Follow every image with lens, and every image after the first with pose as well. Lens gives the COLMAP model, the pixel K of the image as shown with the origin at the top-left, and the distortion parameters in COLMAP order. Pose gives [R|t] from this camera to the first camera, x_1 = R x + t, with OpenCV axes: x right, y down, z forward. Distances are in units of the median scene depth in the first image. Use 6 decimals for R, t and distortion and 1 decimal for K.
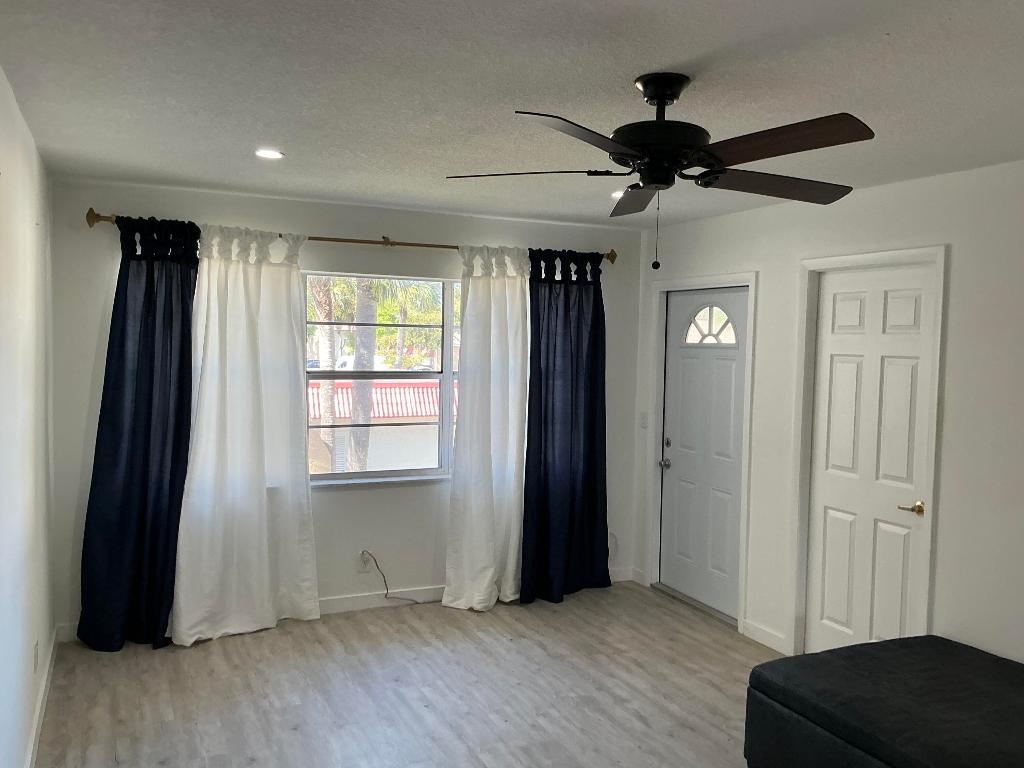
lens RADIAL K [[840.3, 0, 522.6], [0, 840.3, 380.2], [0, 0, 1]] dist [0.061667, -0.141333]
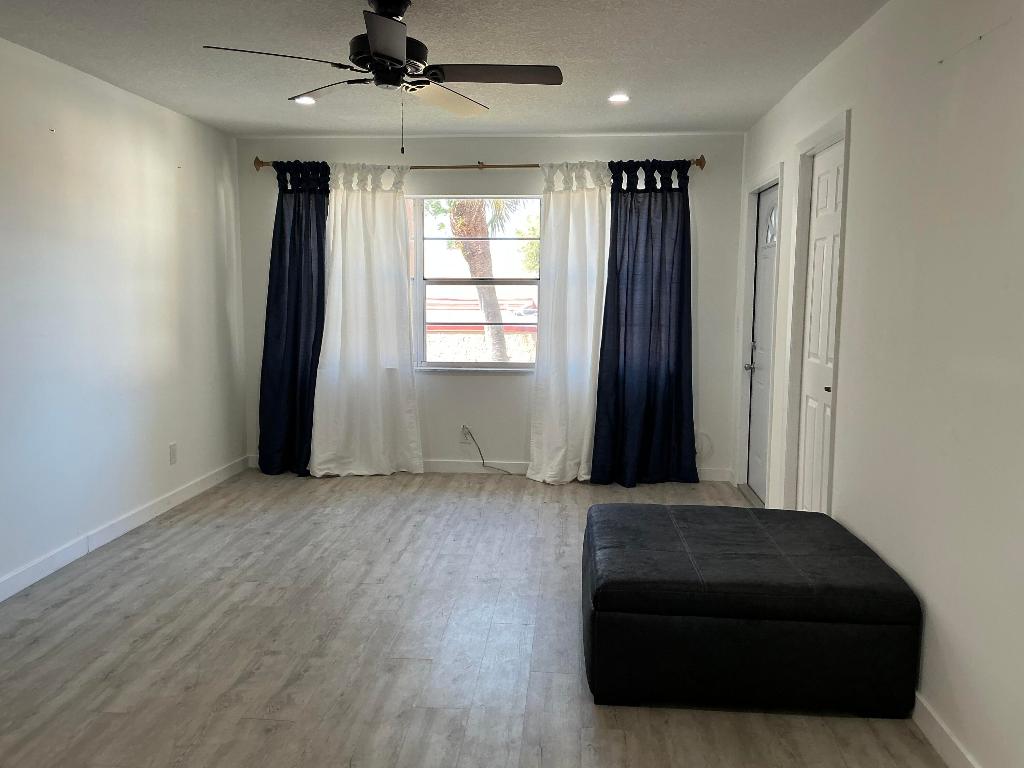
lens RADIAL K [[840.3, 0, 509.5], [0, 840.3, 381.8], [0, 0, 1]] dist [0.061667, -0.141333]
pose [[0.871106, 0.036854, -0.489710, 0.467691], [-0.009171, 0.998227, 0.058809, 0.068365], [0.491009, -0.046738, 0.869900, -0.021300]]
